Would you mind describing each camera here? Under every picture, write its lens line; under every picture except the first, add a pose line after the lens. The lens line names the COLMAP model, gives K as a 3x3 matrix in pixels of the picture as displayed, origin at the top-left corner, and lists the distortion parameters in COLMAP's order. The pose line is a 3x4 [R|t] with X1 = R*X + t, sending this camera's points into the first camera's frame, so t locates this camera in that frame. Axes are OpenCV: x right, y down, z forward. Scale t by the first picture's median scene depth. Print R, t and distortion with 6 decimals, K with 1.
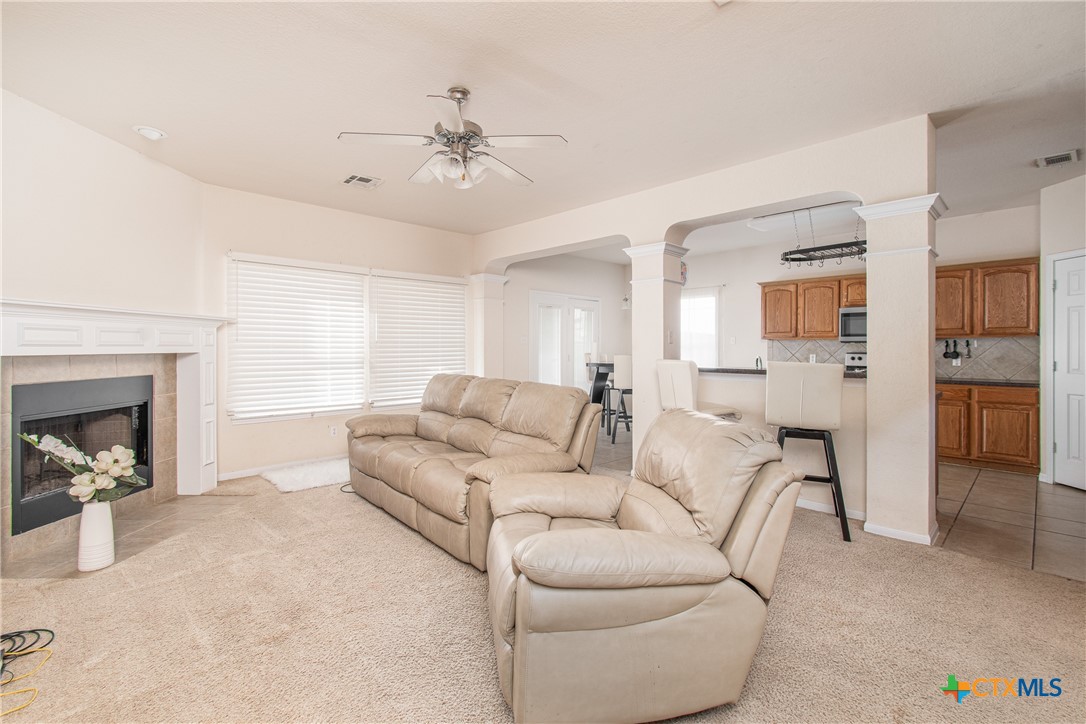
lens RADIAL K [[476.2, 0, 545.6], [0, 476.2, 353.6], [0, 0, 1]] dist [0.000216, 0.000295]
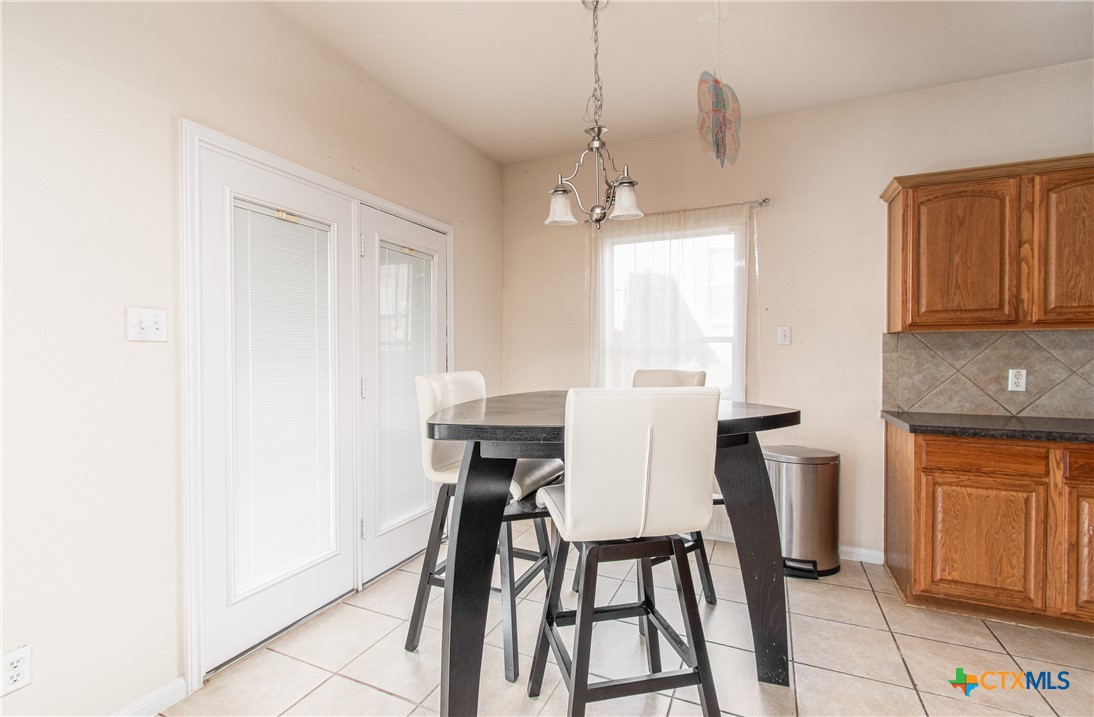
lens RADIAL K [[483.3, 0, 548.0], [0, 483.3, 355.8], [0, 0, 1]] dist [-0.000232, 0.000021]
pose [[0.923159, -0.010383, 0.384278, 0.052424], [0.010040, 0.999945, 0.002898, -0.014323], [-0.384288, 0.001183, 0.923213, 0.798951]]
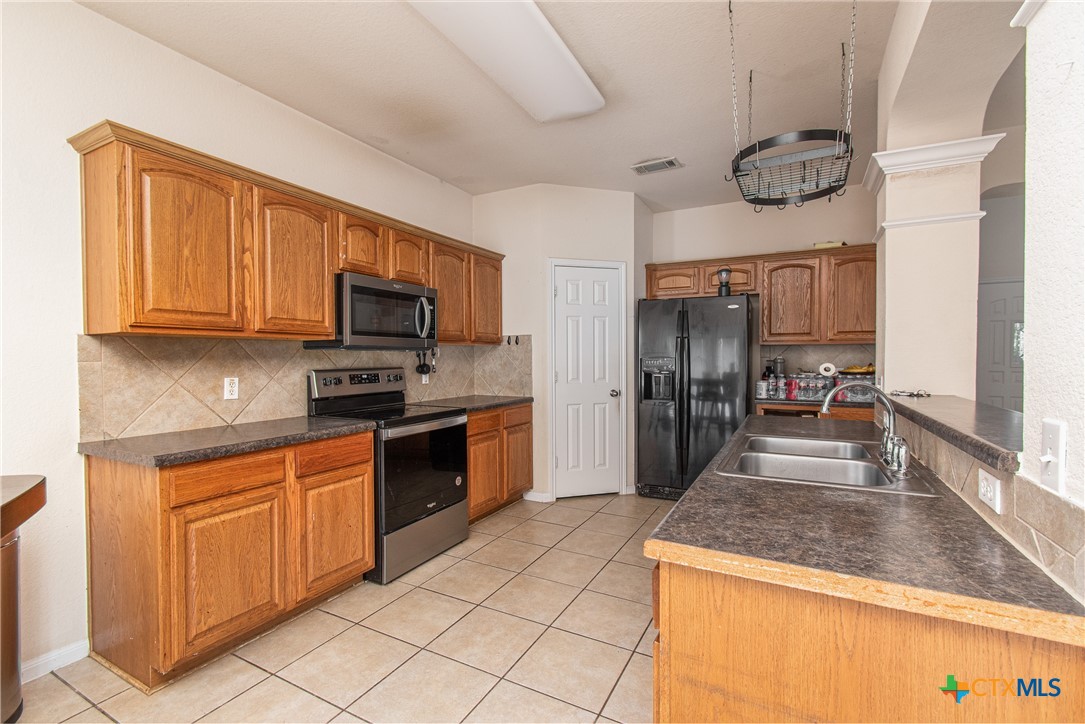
lens RADIAL K [[475.7, 0, 541.5], [0, 475.7, 367.0], [0, 0, 1]] dist [0.000216, 0.000295]
pose [[-0.317126, -0.021437, 0.948141, 0.115273], [0.010819, 0.999598, 0.026219, -0.014314], [-0.948322, 0.018573, -0.316766, 0.903039]]
